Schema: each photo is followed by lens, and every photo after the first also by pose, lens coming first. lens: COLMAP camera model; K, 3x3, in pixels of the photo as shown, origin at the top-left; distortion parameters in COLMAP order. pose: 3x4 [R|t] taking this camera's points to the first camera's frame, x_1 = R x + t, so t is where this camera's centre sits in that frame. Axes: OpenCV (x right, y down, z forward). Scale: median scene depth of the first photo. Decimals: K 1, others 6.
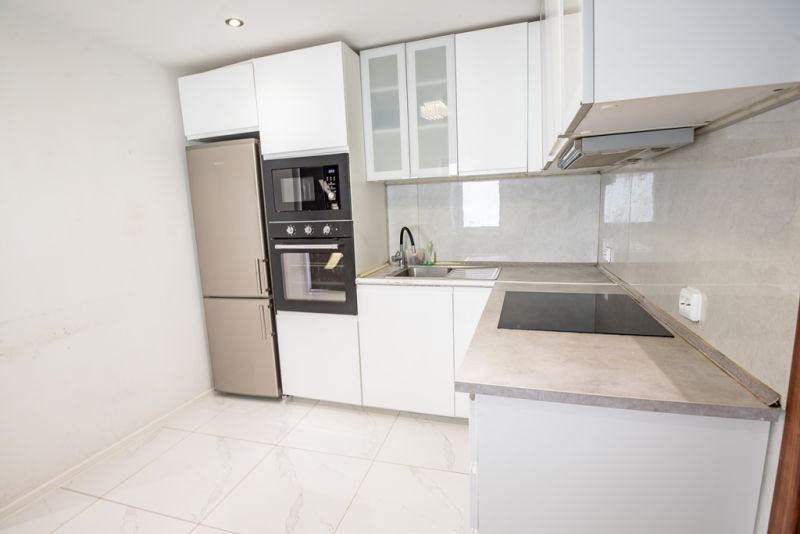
lens RADIAL K [[387.1, 0, 402.1], [0, 387.1, 270.5], [0, 0, 1]] dist [-0.029104, -0.000359]
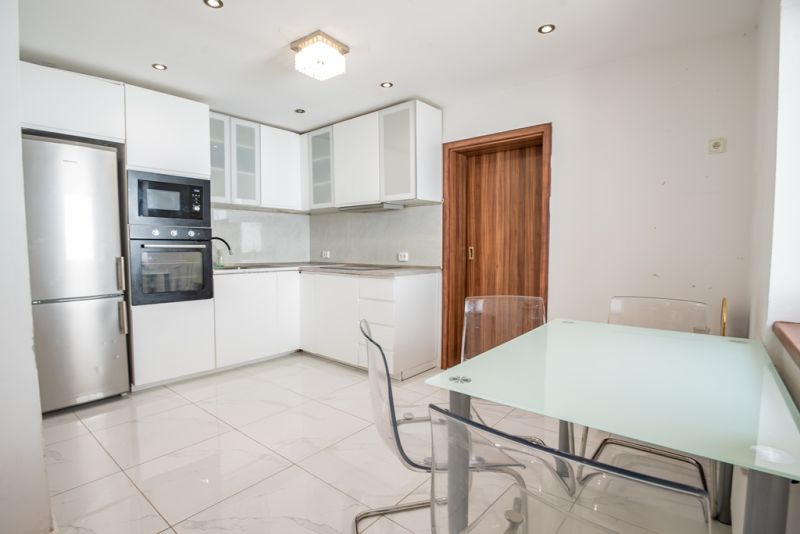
lens RADIAL K [[387.1, 0, 401.2], [0, 387.1, 268.1], [0, 0, 1]] dist [-0.029104, -0.000359]
pose [[0.387470, -0.008301, 0.921845, -1.145763], [0.127835, 0.990783, -0.044810, 0.162996], [-0.912976, 0.135207, 0.384960, -0.132349]]
